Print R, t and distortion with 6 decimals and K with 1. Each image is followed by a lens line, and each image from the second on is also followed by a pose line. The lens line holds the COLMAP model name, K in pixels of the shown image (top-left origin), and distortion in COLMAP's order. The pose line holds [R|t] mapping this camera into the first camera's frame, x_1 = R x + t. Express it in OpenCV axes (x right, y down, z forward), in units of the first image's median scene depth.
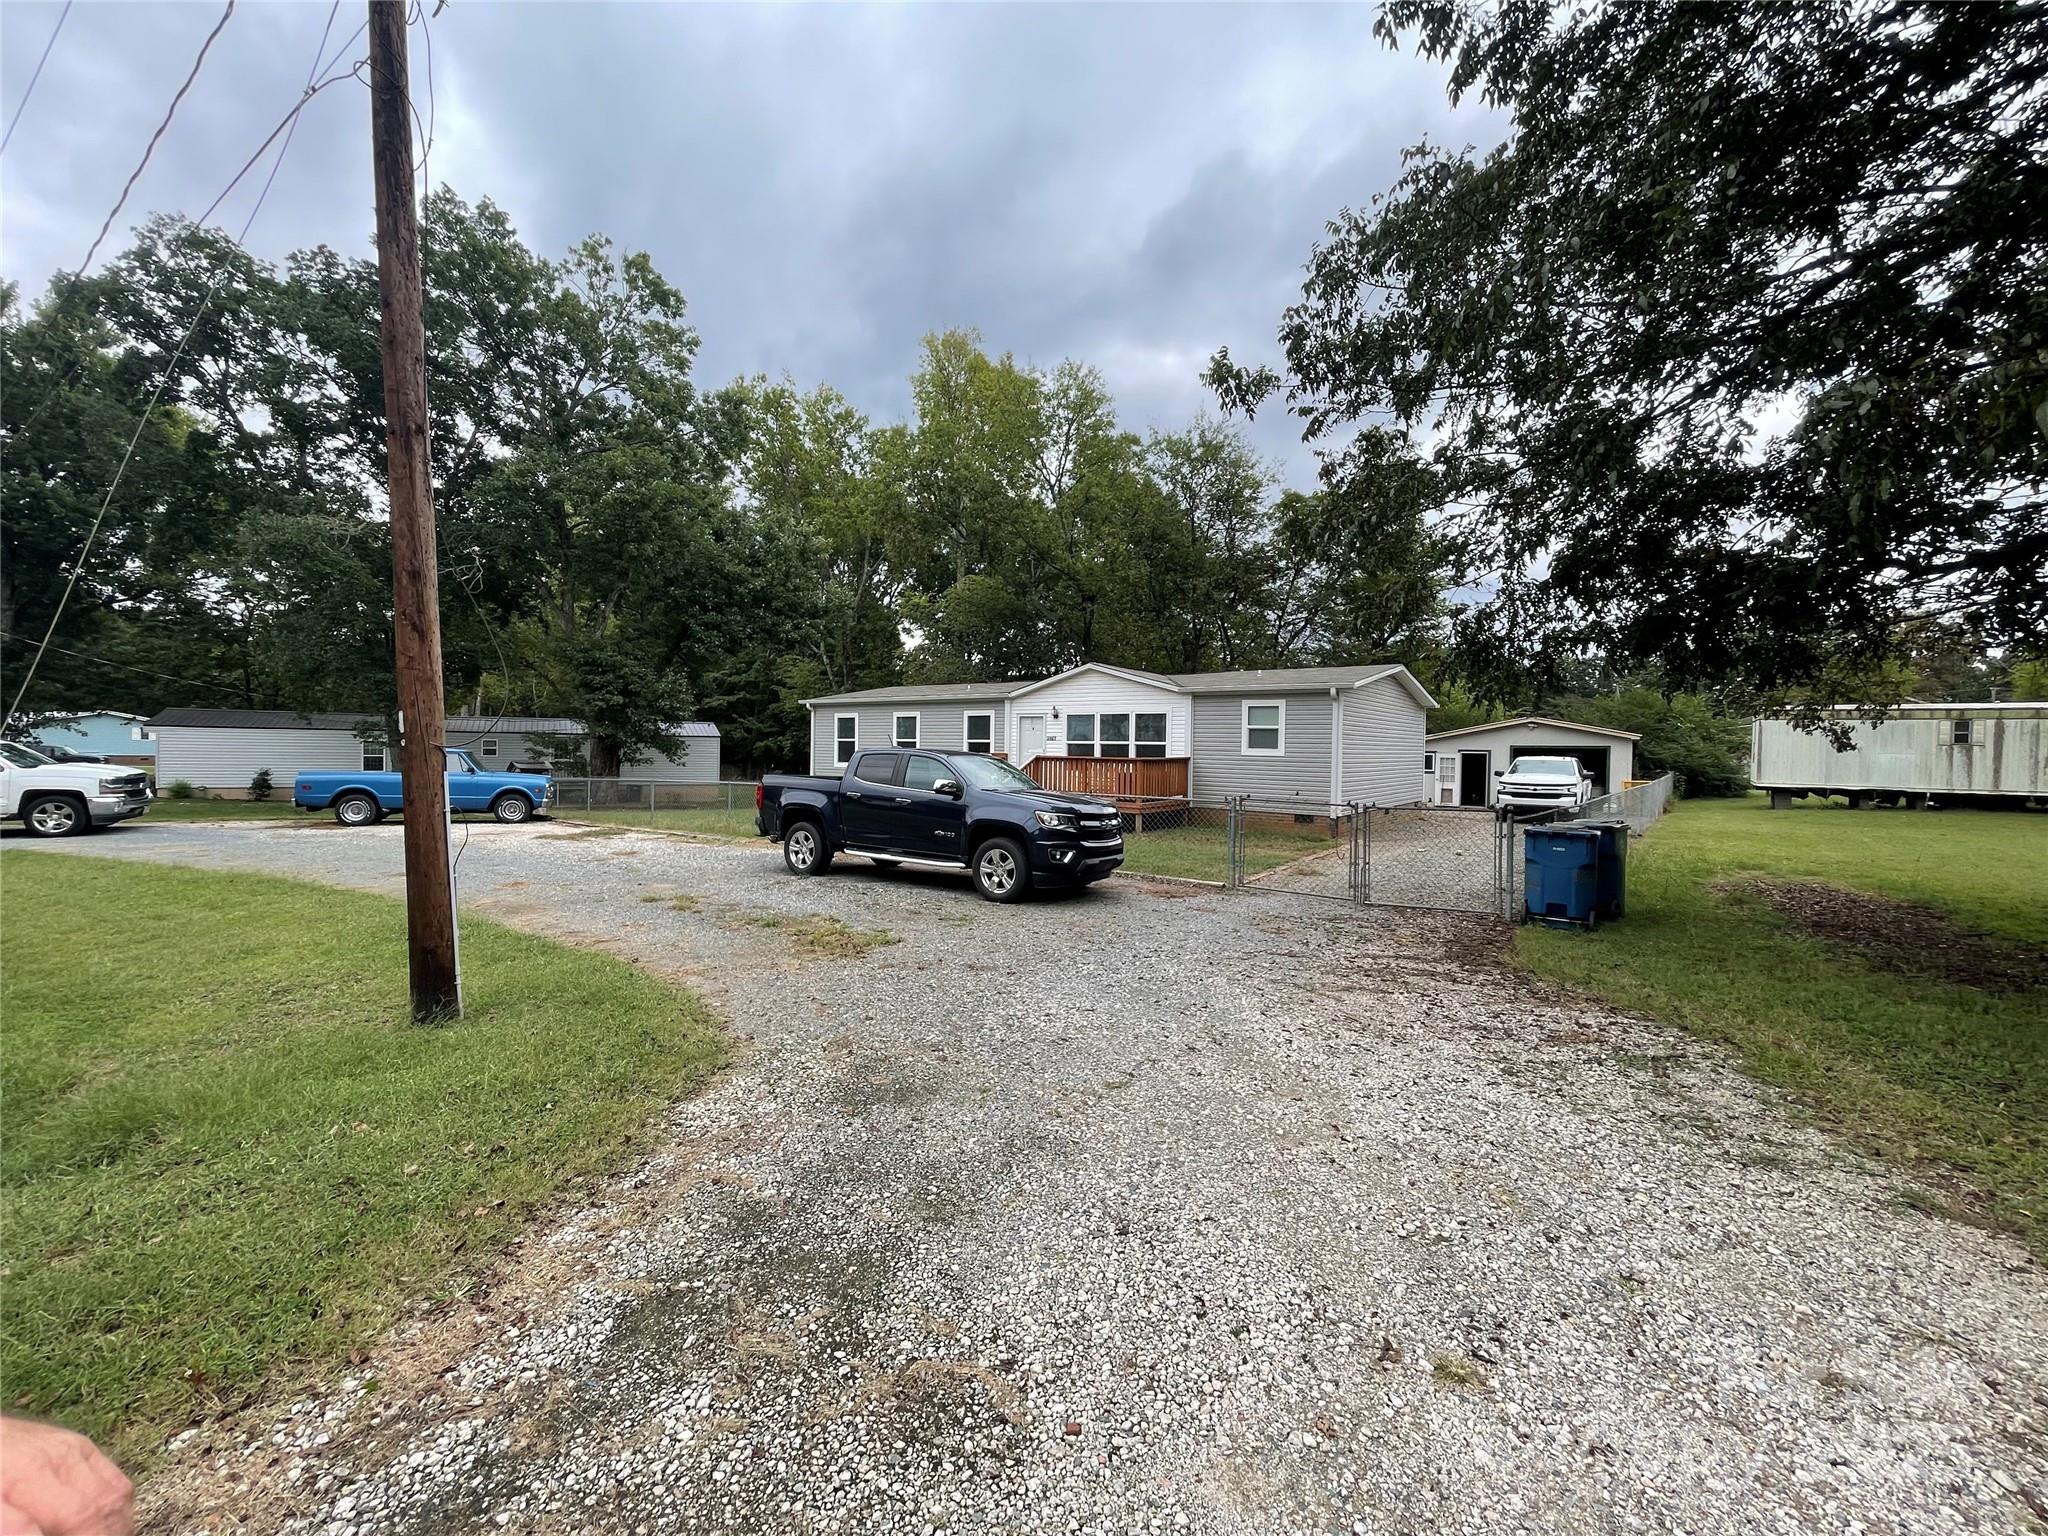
lens RADIAL K [[826.0, 0, 1027.7], [0, 826.0, 758.4], [0, 0, 1]] dist [-0.006523, 0.001538]
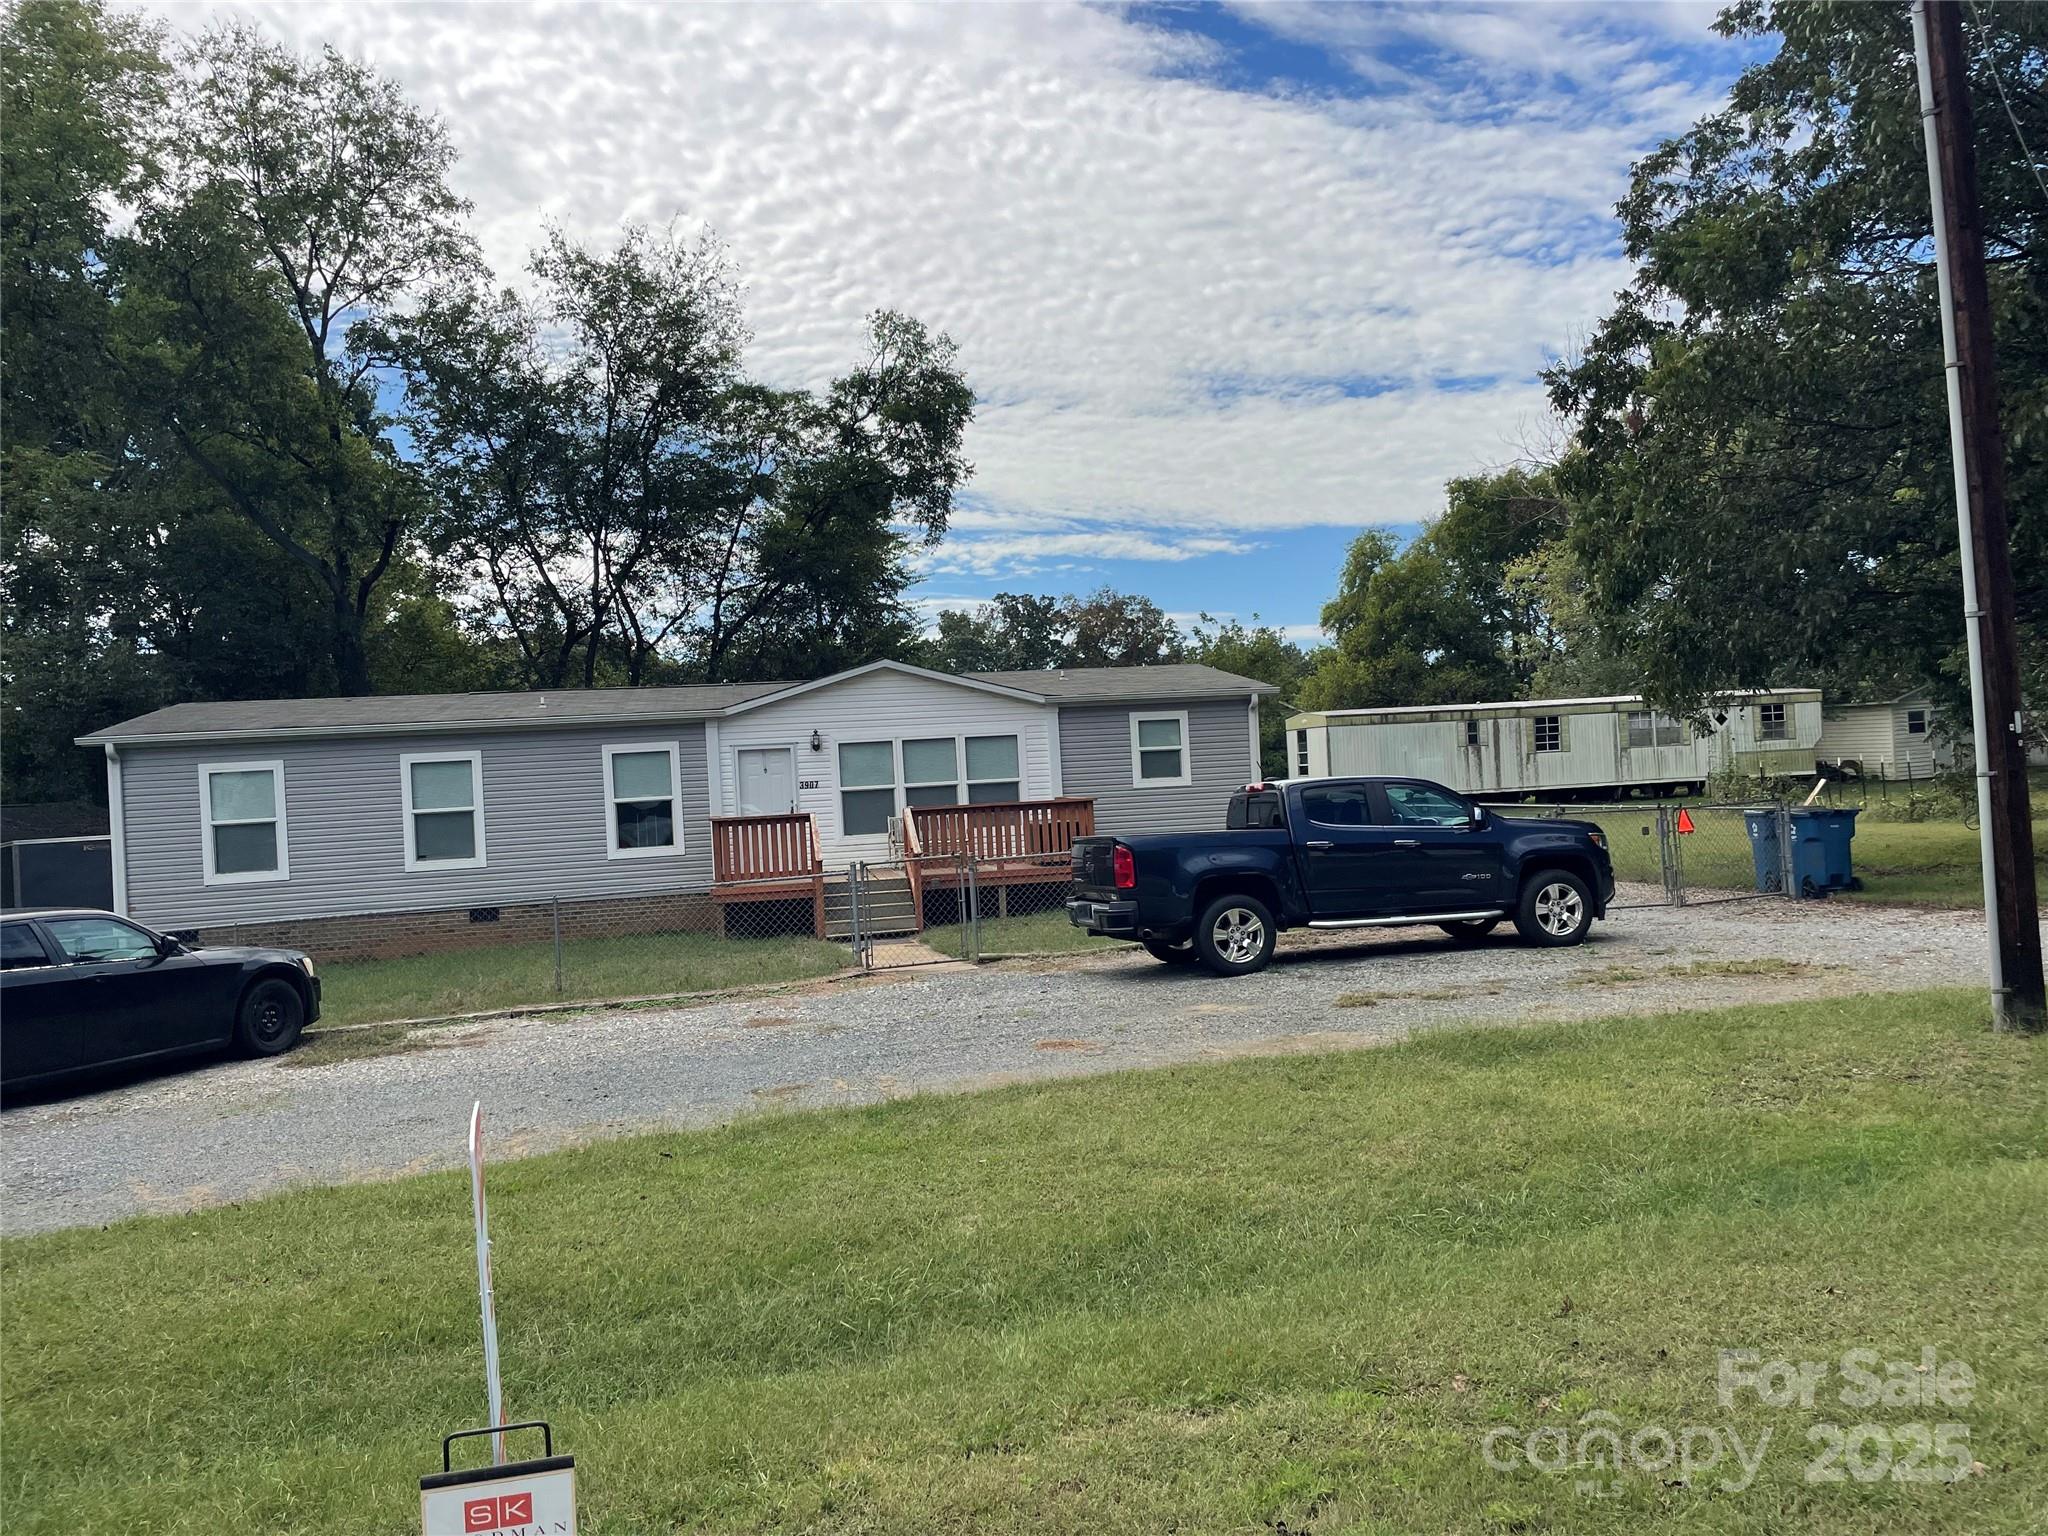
lens RADIAL K [[1505.8, 0, 1021.3], [0, 1505.8, 767.7], [0, 0, 1]] dist [-0.001279, 0.000247]
pose [[0.682230, -0.044227, 0.729798, -0.611038], [0.073996, 0.997220, -0.008740, -0.014132], [-0.727383, 0.059965, 0.683607, 0.134341]]
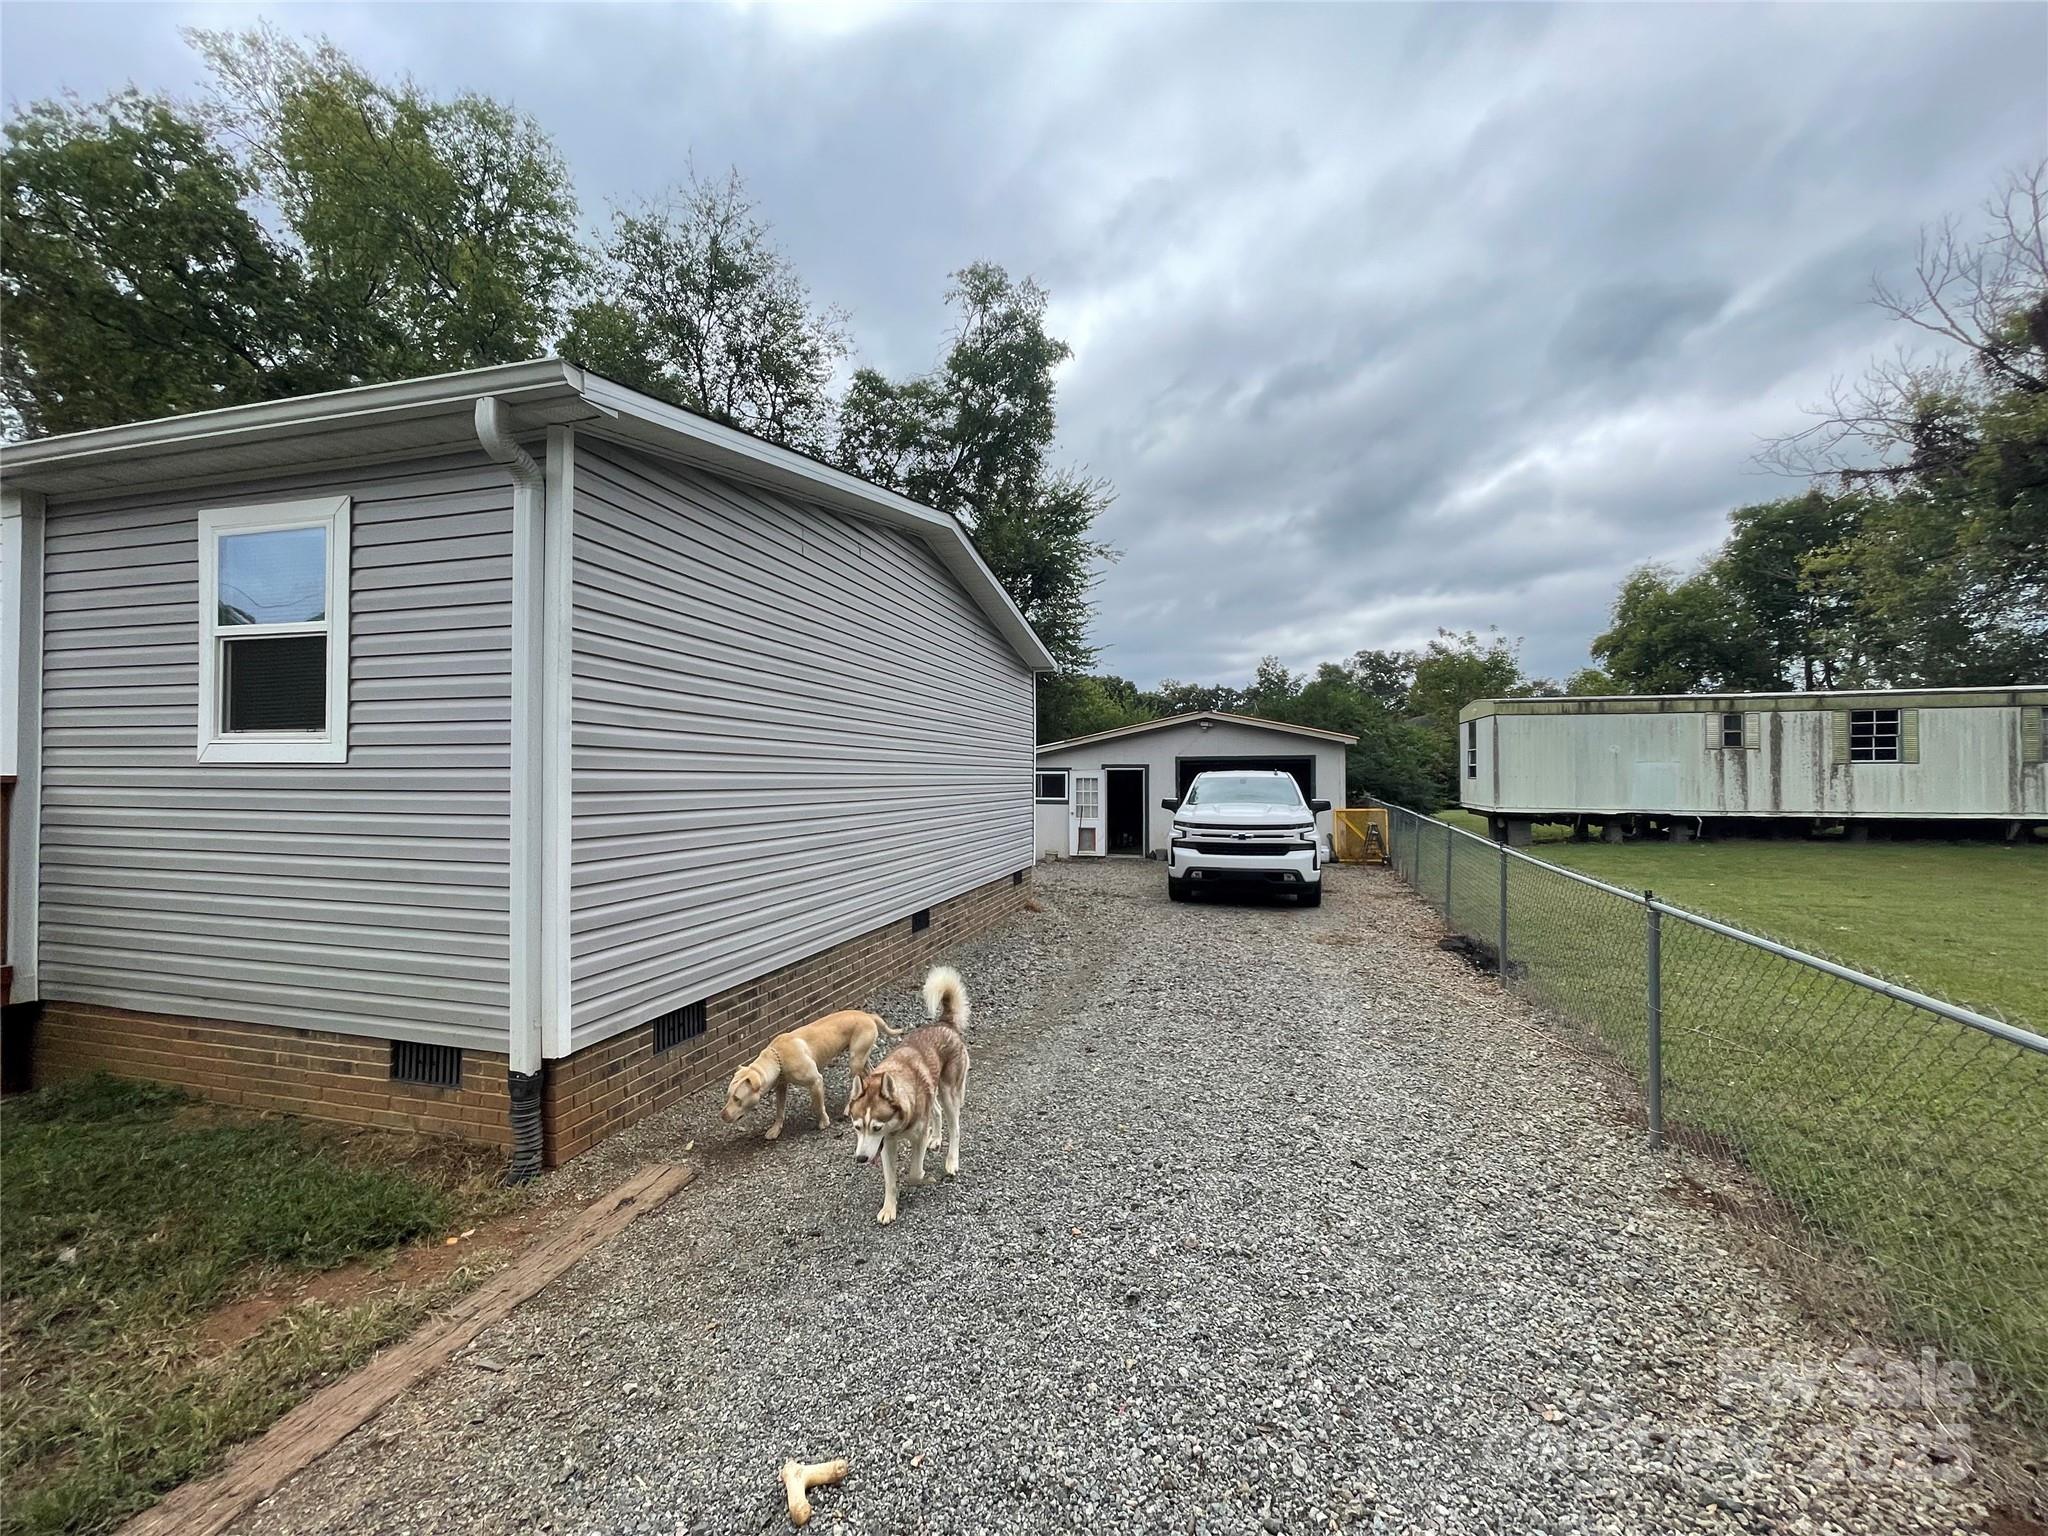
lens RADIAL K [[826.0, 0, 1024.8], [0, 826.0, 766.1], [0, 0, 1]] dist [-0.006523, 0.001538]
pose [[0.928164, -0.007764, 0.372090, 0.302904], [0.017234, 0.999606, -0.022134, 0.004270], [-0.371771, 0.026957, 0.927933, 0.569492]]
